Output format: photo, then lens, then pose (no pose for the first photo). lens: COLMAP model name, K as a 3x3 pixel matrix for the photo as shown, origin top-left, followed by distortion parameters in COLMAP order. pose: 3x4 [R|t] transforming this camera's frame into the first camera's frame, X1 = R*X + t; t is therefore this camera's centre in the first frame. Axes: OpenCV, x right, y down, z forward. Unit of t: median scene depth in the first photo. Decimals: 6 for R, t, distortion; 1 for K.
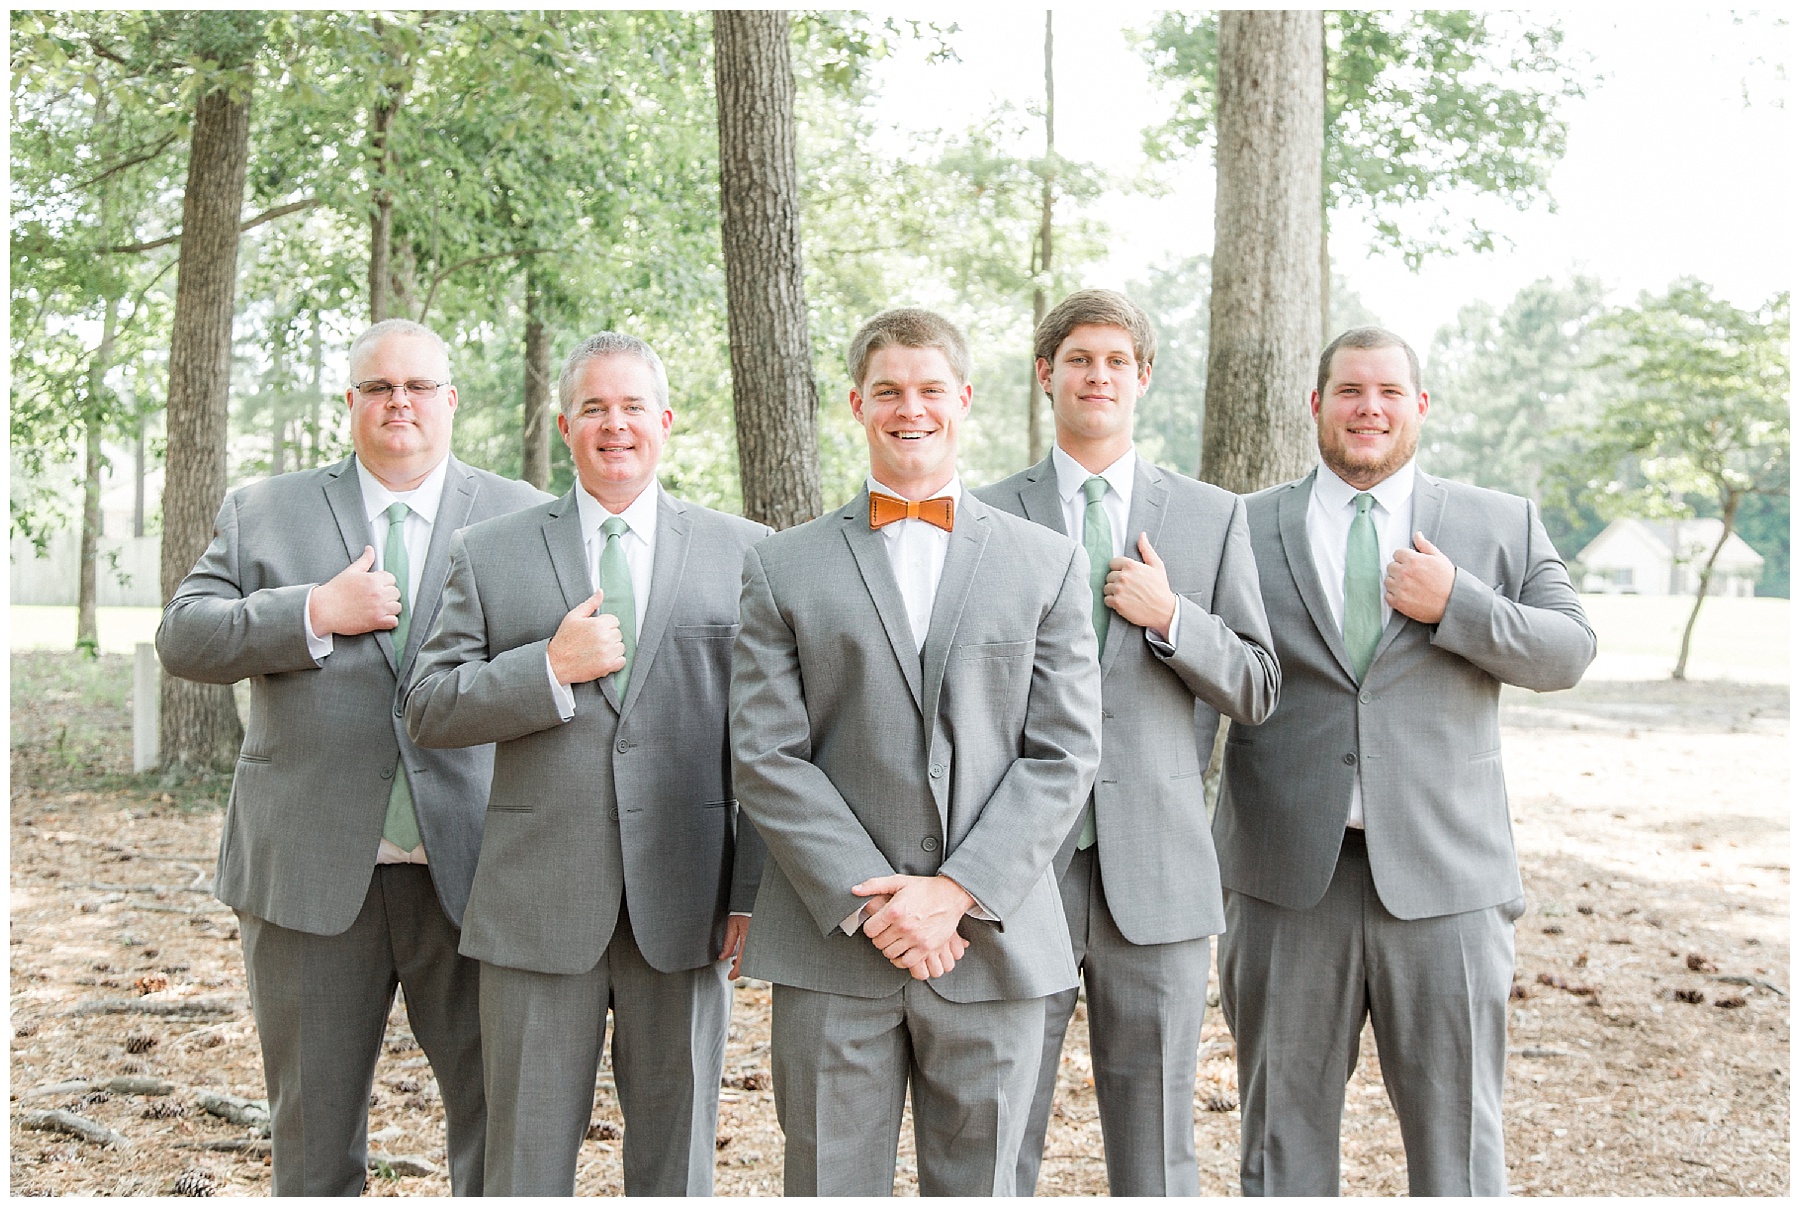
lens RADIAL K [[2352.2, 0, 926.1], [0, 2352.2, 585.6], [0, 0, 1]] dist [0.028272, 0.000000]
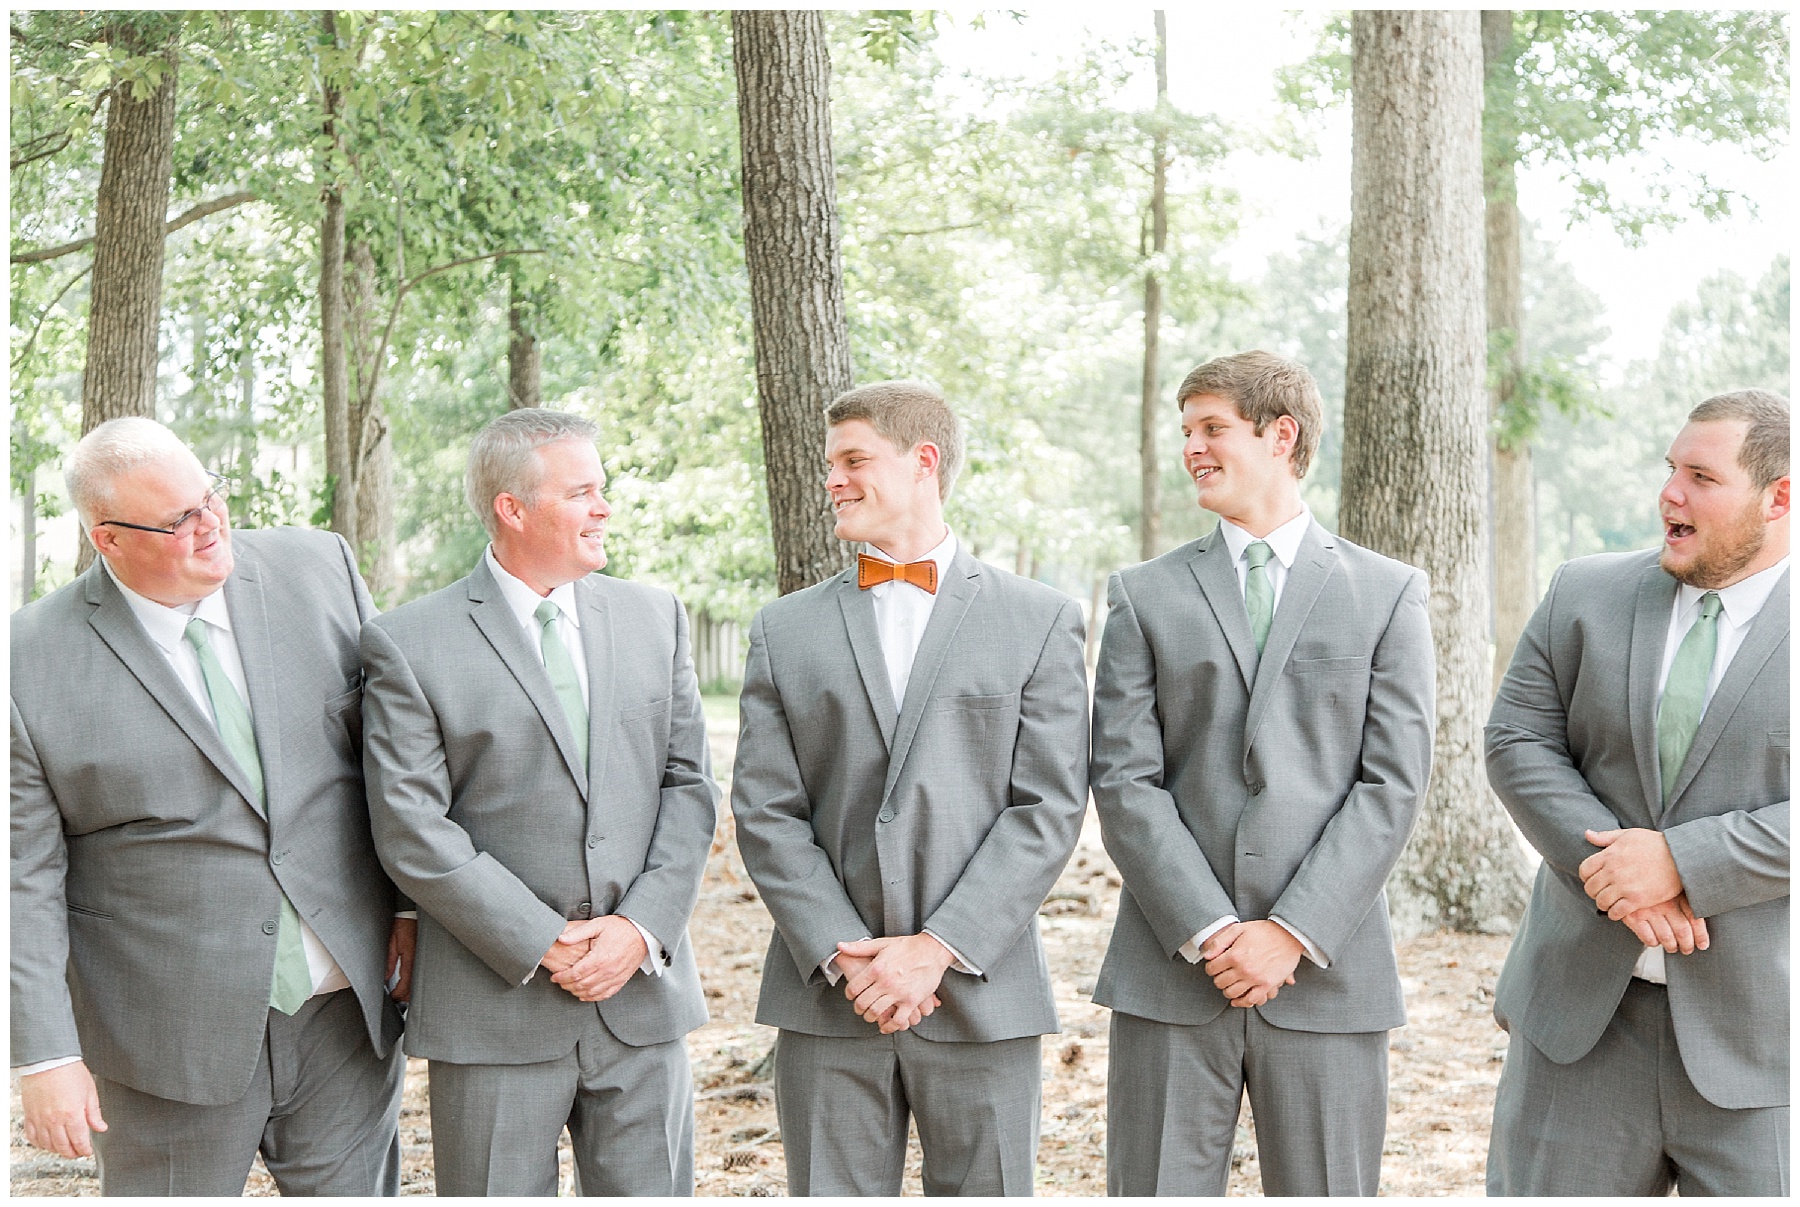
lens RADIAL K [[3041.4, 0, 896.9], [0, 3041.4, 597.4], [0, 0, 1]] dist [0.027667, 0.000000]
pose [[0.998970, -0.017666, -0.041799, 0.006745], [0.016944, 0.999702, -0.017567, -0.001821], [0.042097, 0.016841, 0.998972, -0.051201]]
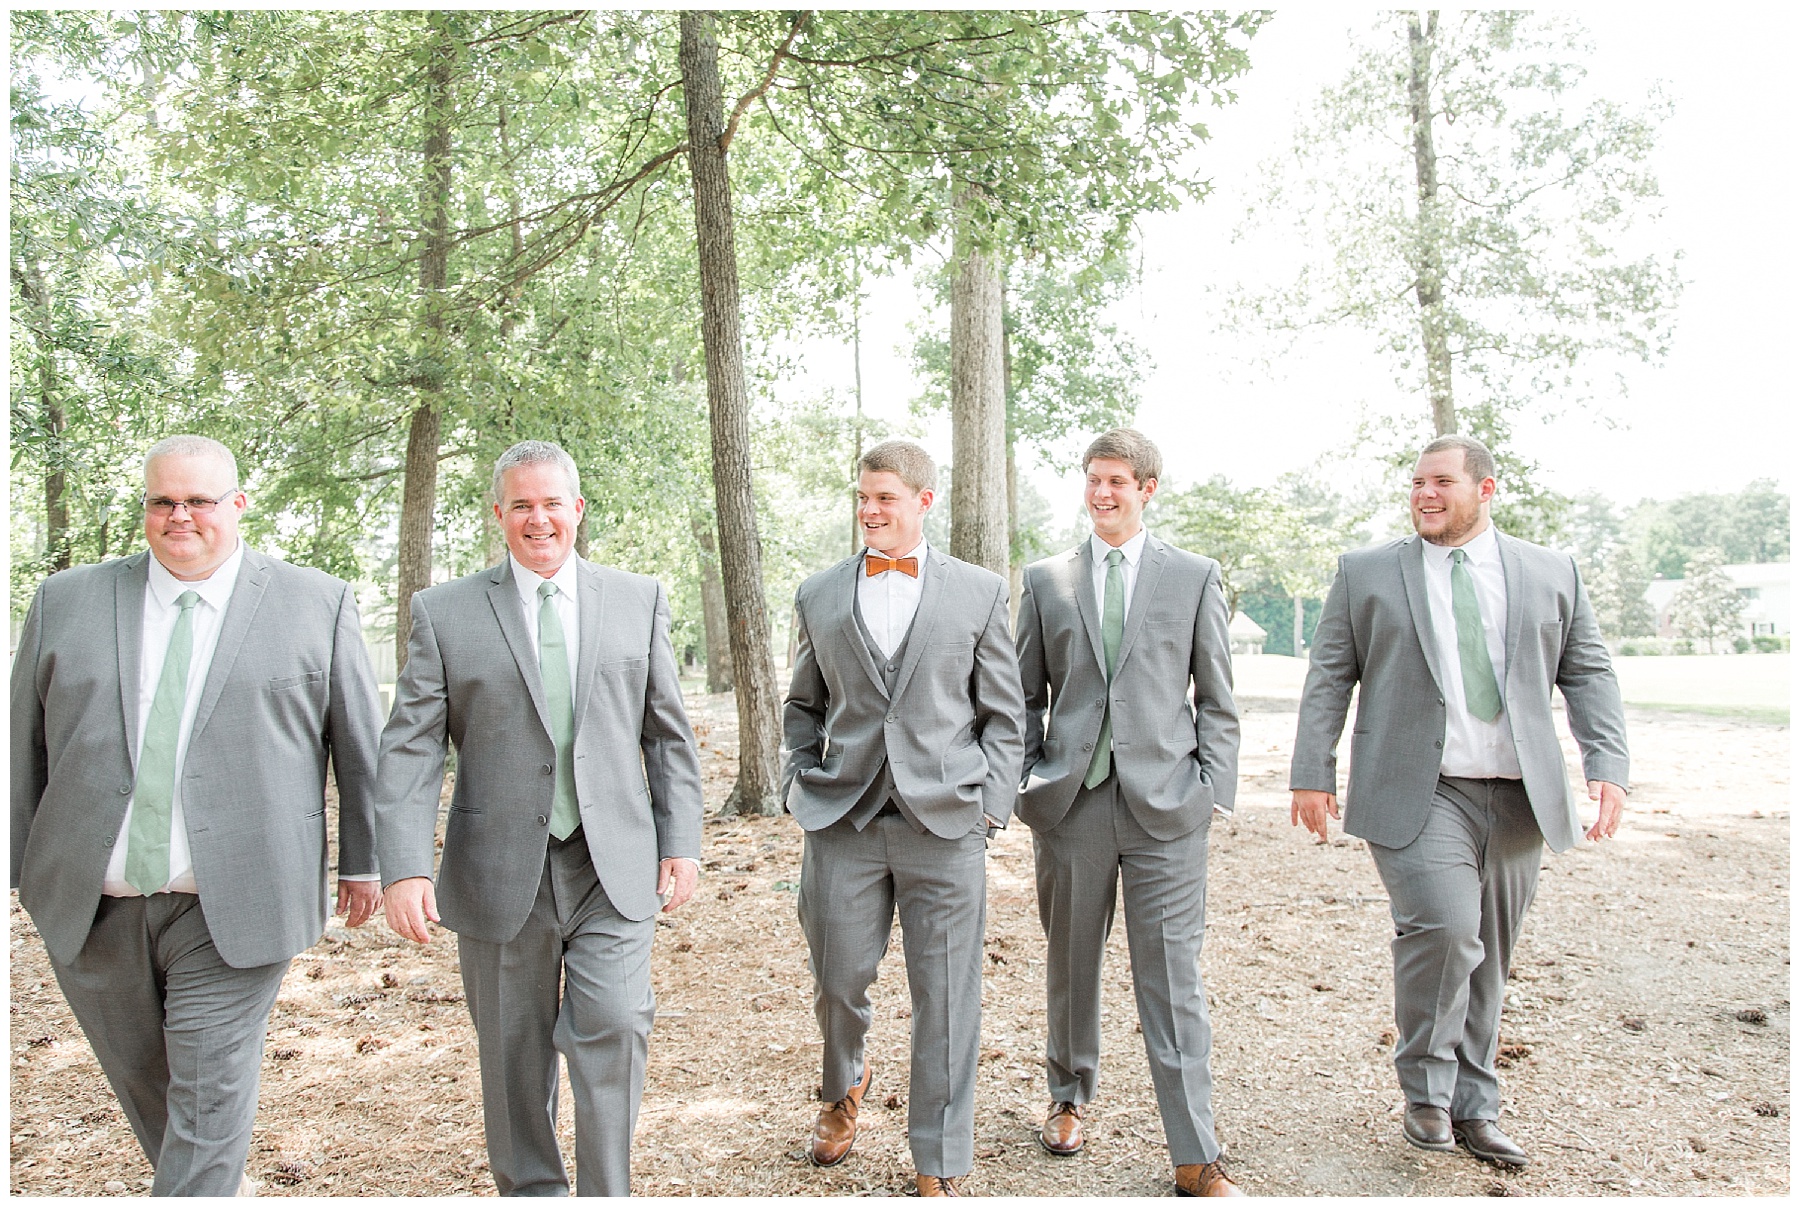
lens RADIAL K [[1440.2, 0, 909.1], [0, 1440.2, 591.1], [0, 0, 1]] dist [0.002897, 0.002874]
pose [[0.995698, -0.023951, 0.089508, -0.021544], [0.028562, 0.998311, -0.050594, 0.015314], [-0.088145, 0.052933, 0.994700, -0.170962]]
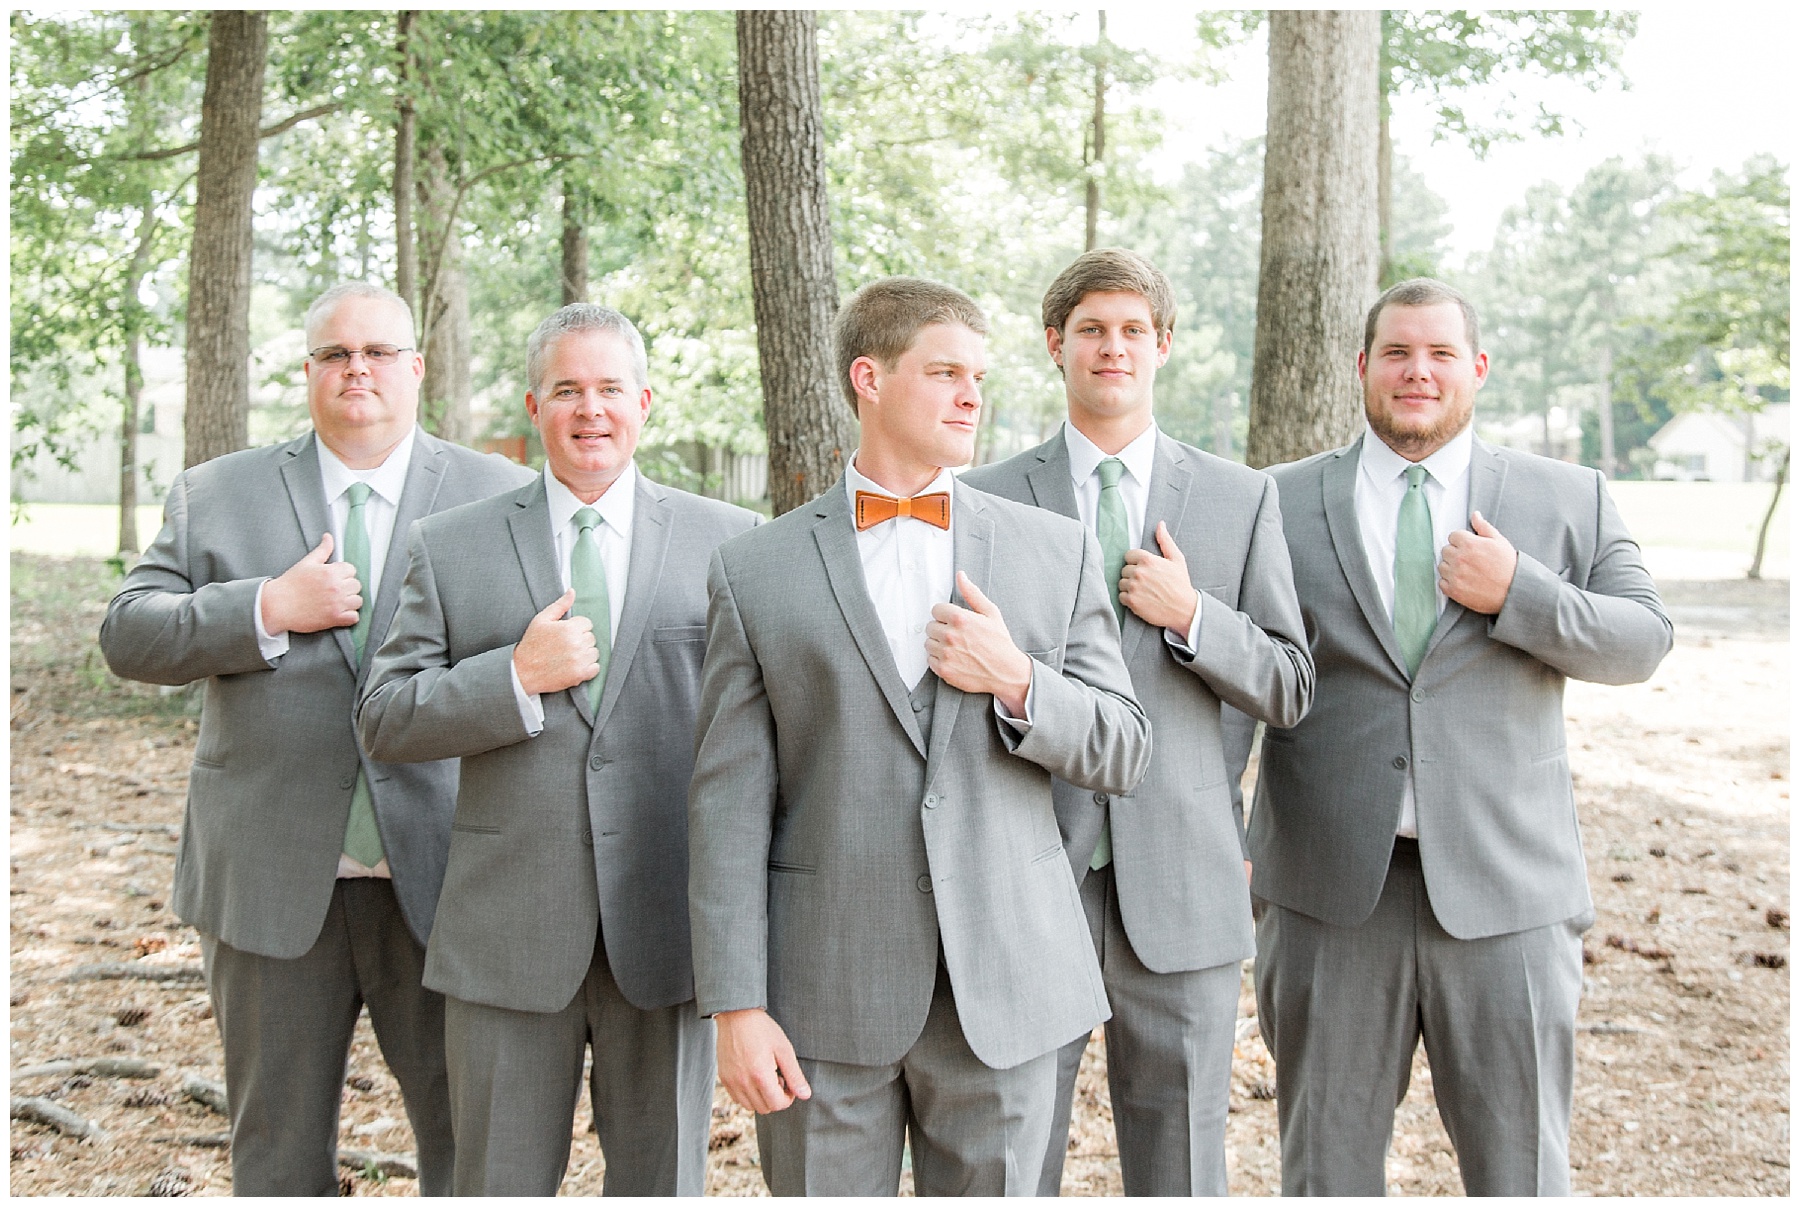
lens RADIAL K [[2365.0, 0, 912.2], [0, 2365.0, 521.4], [0, 0, 1]] dist [0.027275, 0.000000]
pose [[0.999500, -0.004718, -0.031281, 0.007623], [0.005433, 0.999725, 0.022797, -0.014413], [0.031164, -0.022955, 0.999251, 0.029637]]
